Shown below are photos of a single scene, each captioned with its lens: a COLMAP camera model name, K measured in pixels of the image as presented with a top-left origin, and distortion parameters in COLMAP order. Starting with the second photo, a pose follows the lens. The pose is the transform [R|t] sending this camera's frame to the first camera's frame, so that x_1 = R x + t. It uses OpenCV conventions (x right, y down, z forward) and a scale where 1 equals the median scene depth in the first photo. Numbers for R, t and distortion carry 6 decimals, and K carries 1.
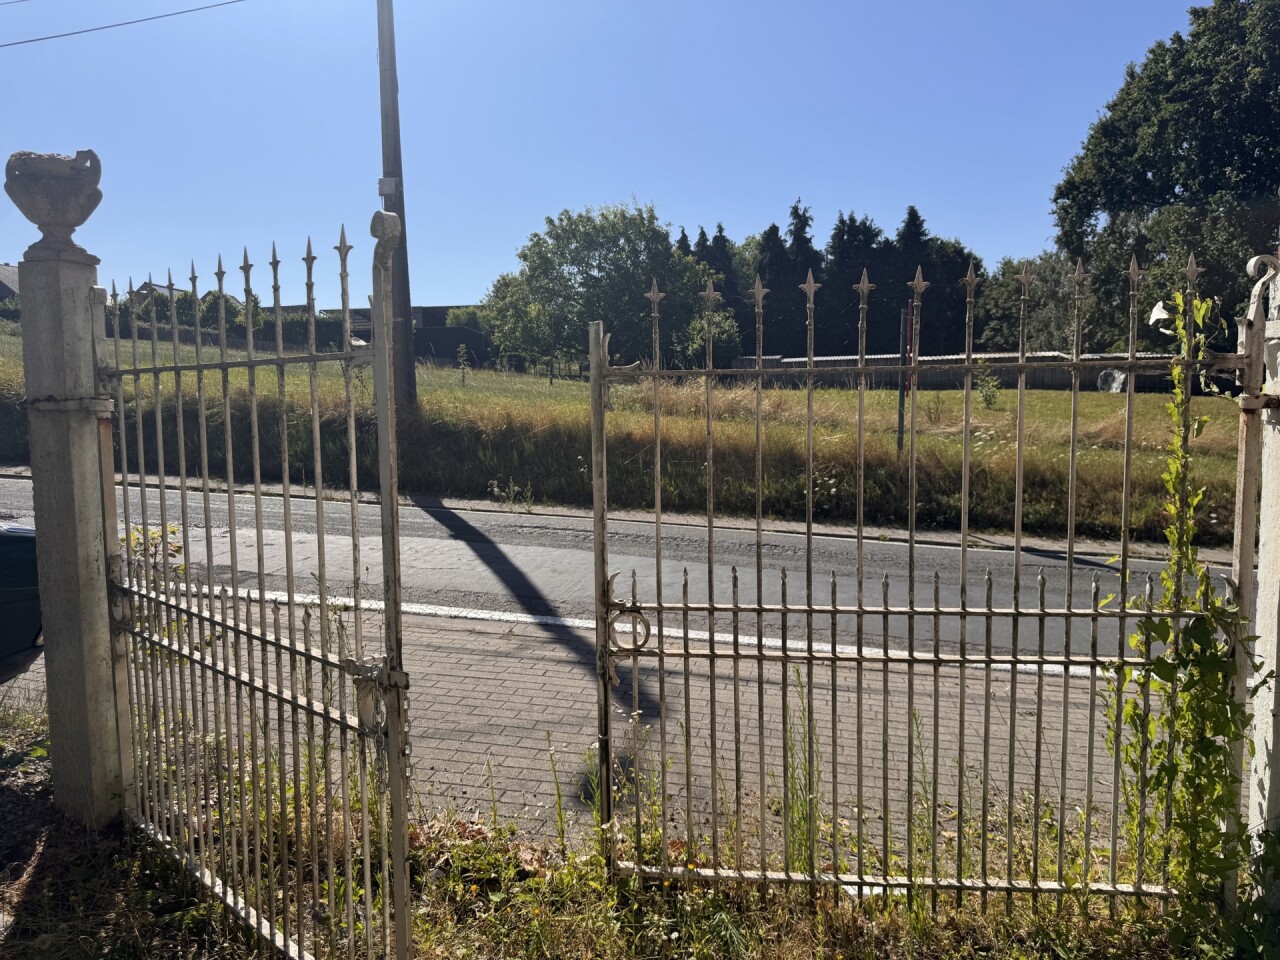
lens RADIAL K [[901.8, 0, 638.1], [0, 901.8, 490.6], [0, 0, 1]] dist [0.115093, -0.194620]
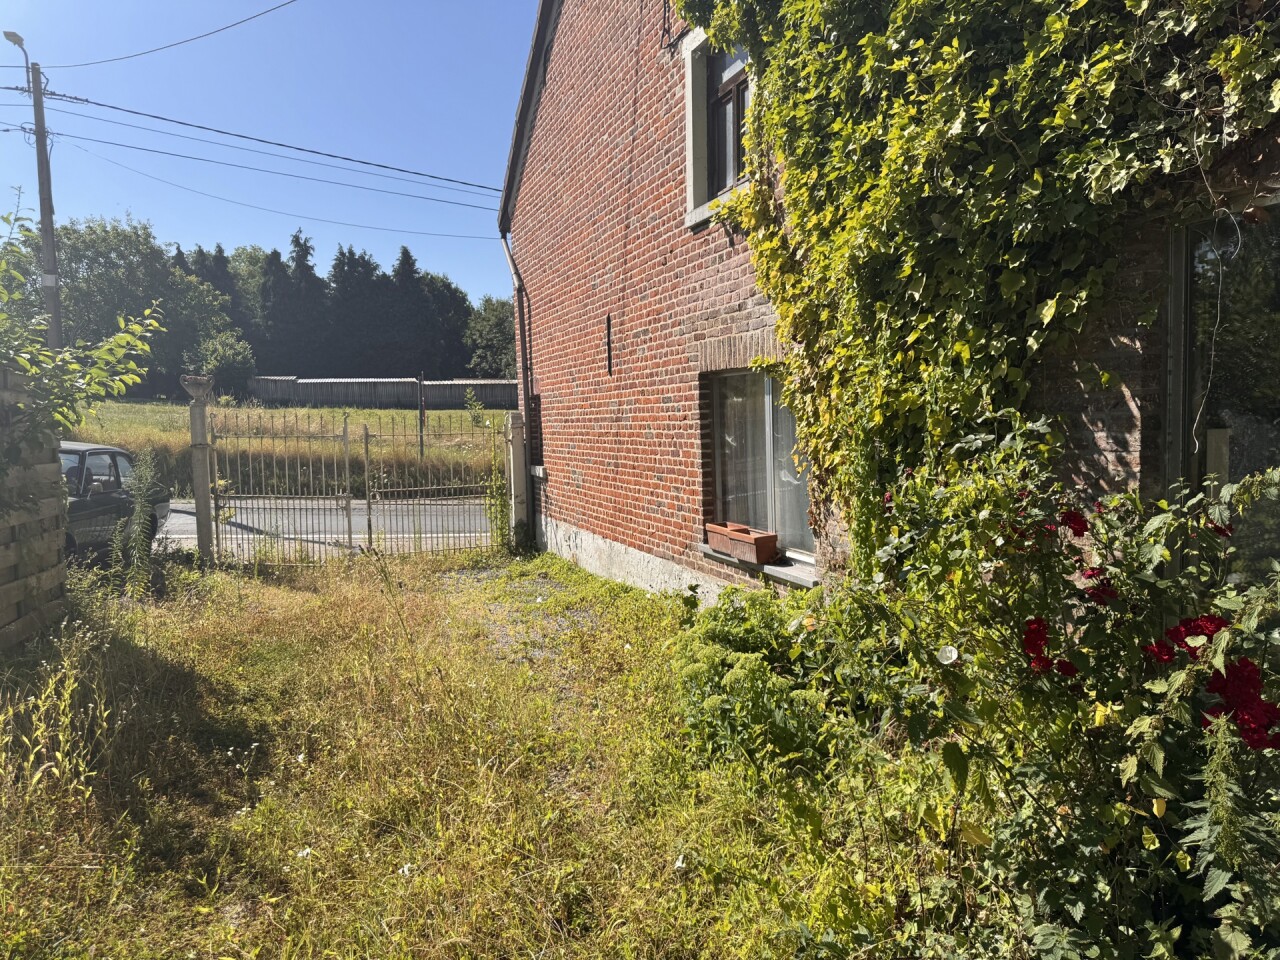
lens RADIAL K [[901.8, 0, 638.1], [0, 901.8, 490.6], [0, 0, 1]] dist [0.115093, -0.194620]
pose [[0.861159, -0.048412, 0.506024, -0.039292], [0.055327, 0.998467, 0.001369, 0.006768], [-0.505315, 0.026818, 0.862518, -0.116679]]
